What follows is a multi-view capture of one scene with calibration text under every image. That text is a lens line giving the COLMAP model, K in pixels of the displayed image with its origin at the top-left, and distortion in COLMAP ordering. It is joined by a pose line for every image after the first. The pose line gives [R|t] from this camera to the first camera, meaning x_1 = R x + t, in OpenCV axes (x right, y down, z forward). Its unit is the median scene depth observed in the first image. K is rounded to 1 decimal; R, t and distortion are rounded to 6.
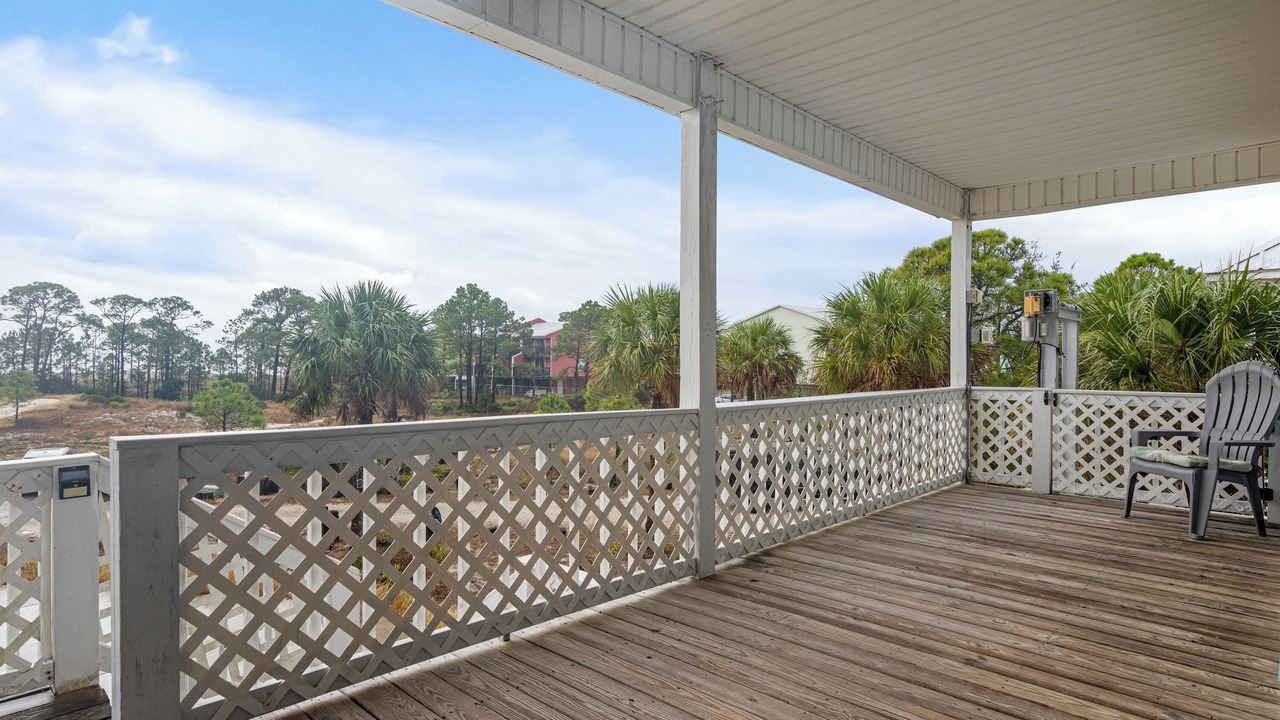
lens RADIAL K [[691.8, 0, 639.7], [0, 691.8, 361.9], [0, 0, 1]] dist [0.003781, 0.000336]
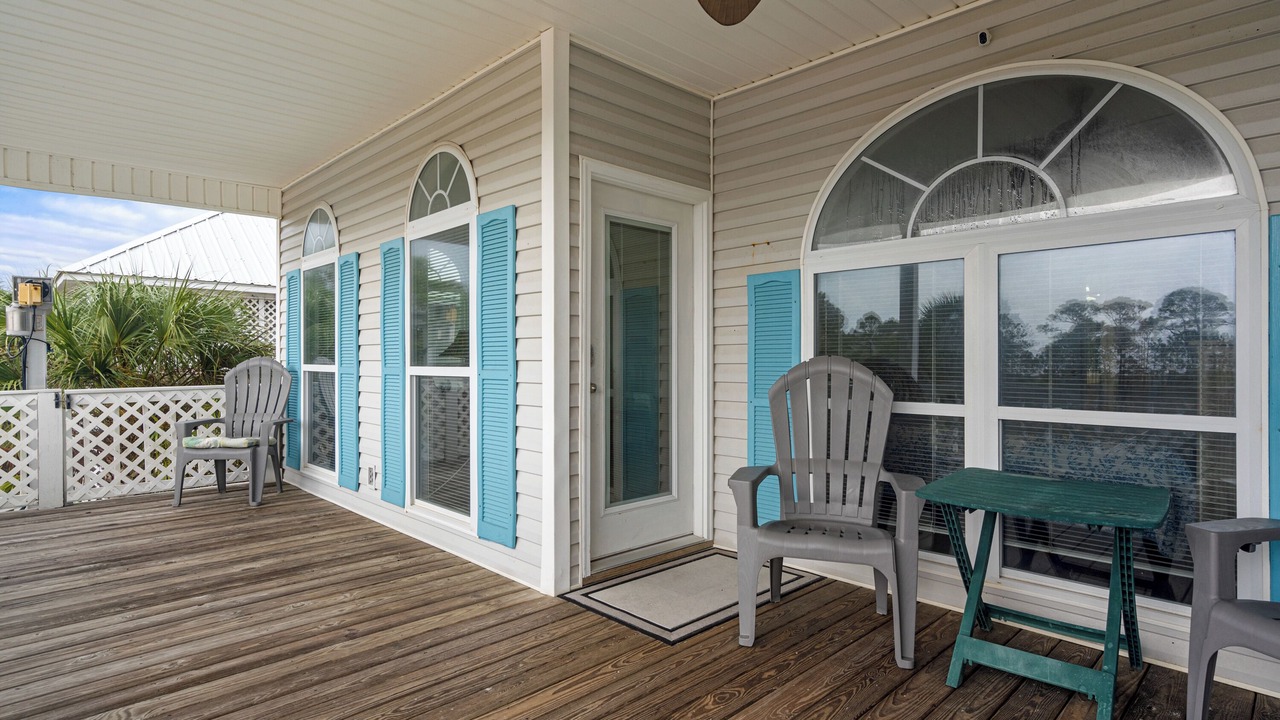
lens RADIAL K [[658.1, 0, 639.7], [0, 658.1, 356.3], [0, 0, 1]] dist [0.002202, 0.000542]
pose [[0.049104, -0.007884, 0.998763, -0.357980], [0.009482, 0.999927, 0.007427, -0.005843], [-0.998749, 0.009106, 0.049176, 0.335506]]
